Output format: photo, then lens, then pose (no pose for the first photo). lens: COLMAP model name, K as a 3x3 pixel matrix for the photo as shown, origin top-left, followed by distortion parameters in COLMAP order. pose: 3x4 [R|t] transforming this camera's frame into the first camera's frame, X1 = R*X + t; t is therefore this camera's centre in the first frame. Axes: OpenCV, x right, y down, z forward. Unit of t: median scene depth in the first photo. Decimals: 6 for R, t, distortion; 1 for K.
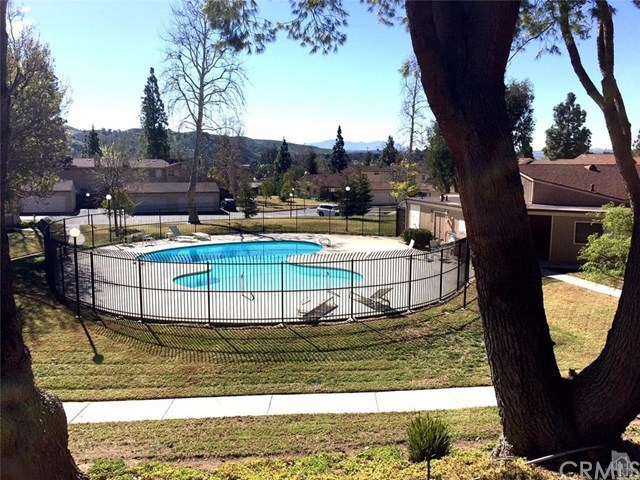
lens RADIAL K [[551.2, 0, 320.0], [0, 551.2, 240.0], [0, 0, 1]] dist [0.082092, -0.114628]
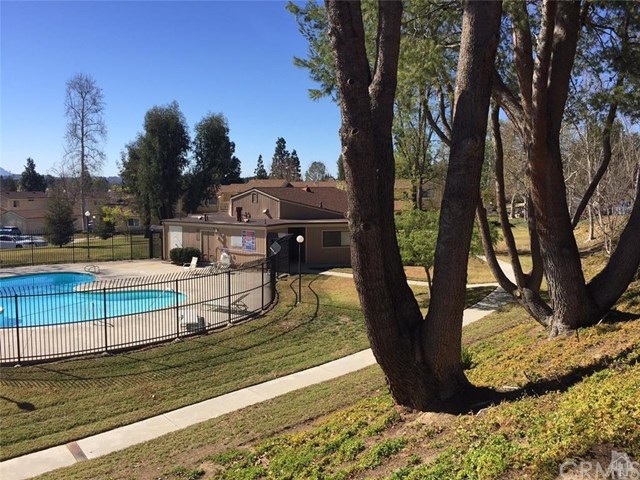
lens RADIAL K [[551.2, 0, 320.0], [0, 551.2, 240.0], [0, 0, 1]] dist [0.082092, -0.114628]
pose [[0.787689, -0.069237, 0.612170, -0.491947], [0.096426, 0.995274, -0.011507, 0.003943], [-0.608480, 0.068093, 0.790643, -0.008948]]
